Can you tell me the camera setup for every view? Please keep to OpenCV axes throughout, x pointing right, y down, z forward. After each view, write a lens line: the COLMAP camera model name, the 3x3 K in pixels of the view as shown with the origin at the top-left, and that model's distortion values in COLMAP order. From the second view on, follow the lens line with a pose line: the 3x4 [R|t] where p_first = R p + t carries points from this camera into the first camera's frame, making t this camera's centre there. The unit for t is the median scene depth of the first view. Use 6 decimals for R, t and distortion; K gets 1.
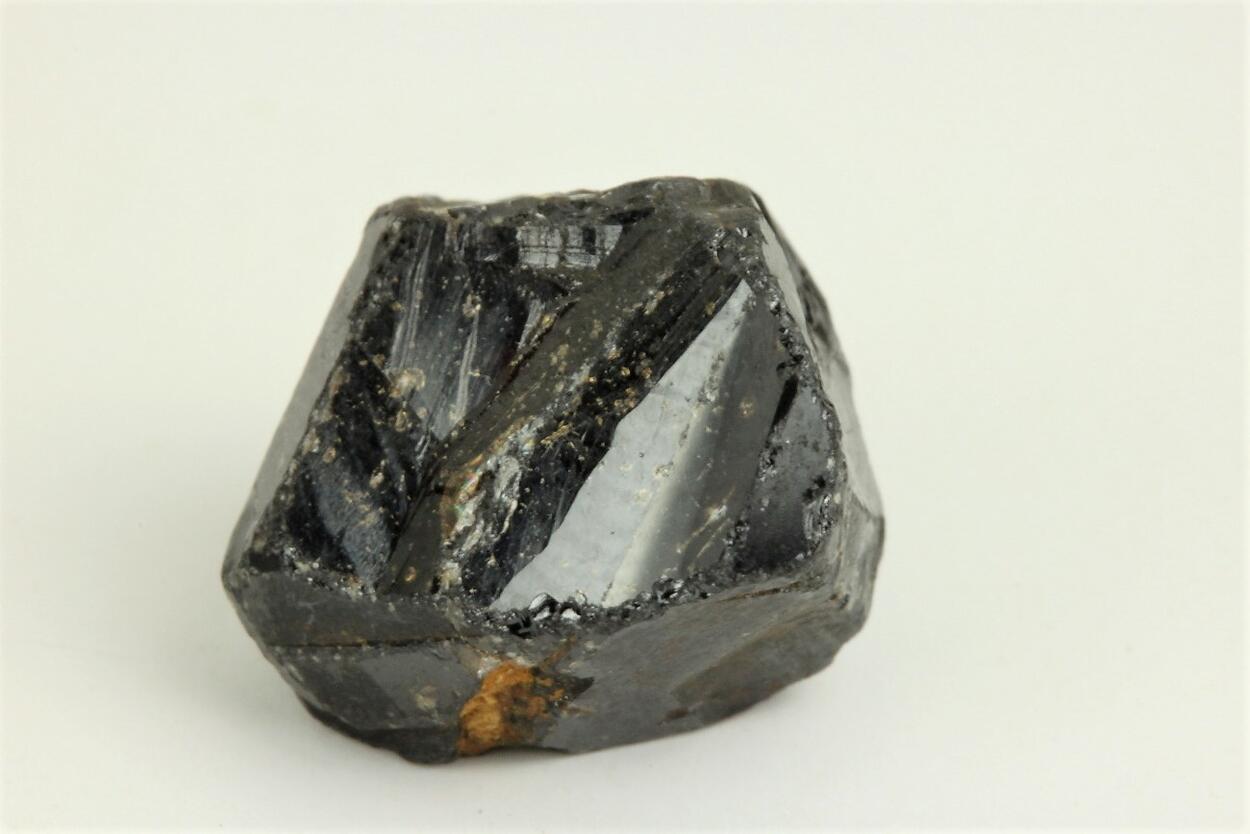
lens RADIAL K [[3536.7, 0, 624.5], [0, 3536.7, 417.9], [0, 0, 1]] dist [-0.046300, 0.000000]
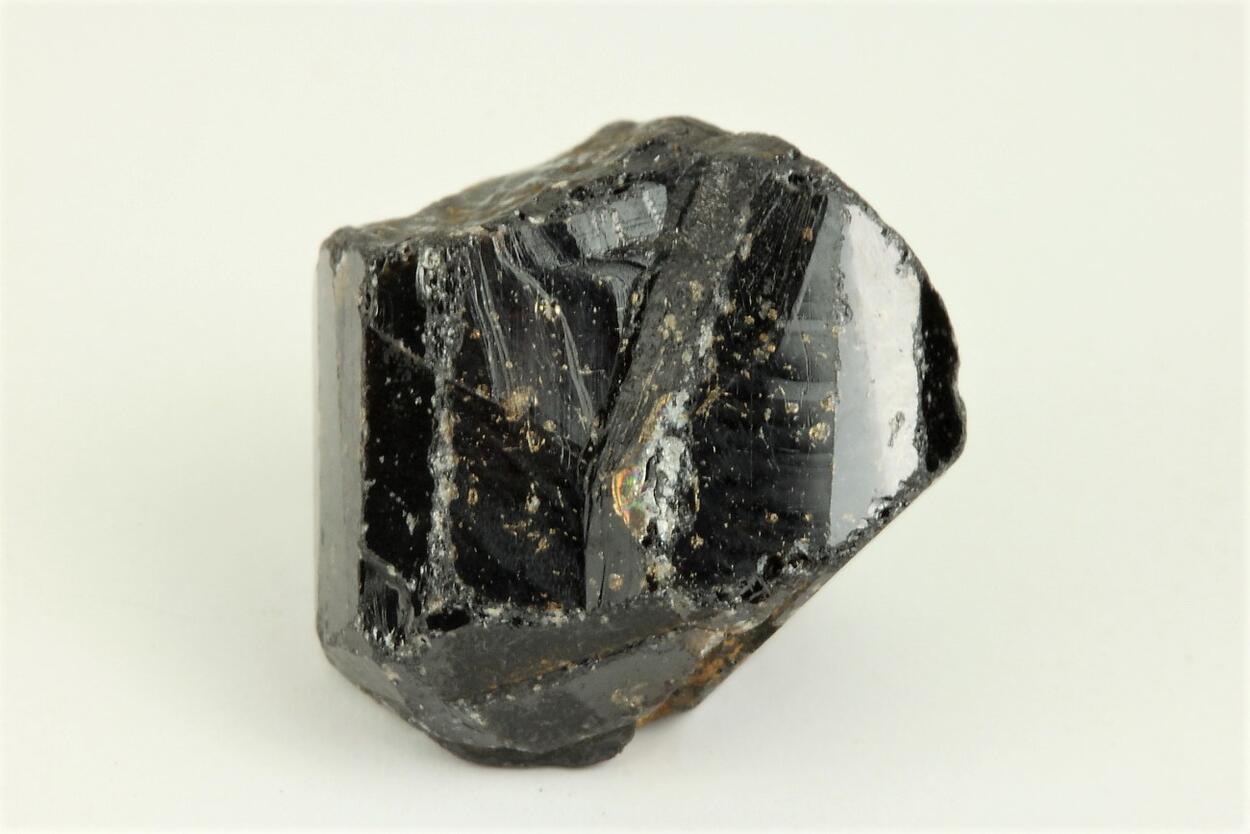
lens RADIAL K [[3536.7, 0, 624.6], [0, 3536.7, 415.9], [0, 0, 1]] dist [-0.046300, 0.000000]
pose [[0.925778, -0.320404, 0.200689, -0.236636], [0.314861, 0.947249, 0.059848, -0.057145], [-0.209278, 0.007783, 0.977825, 0.024465]]
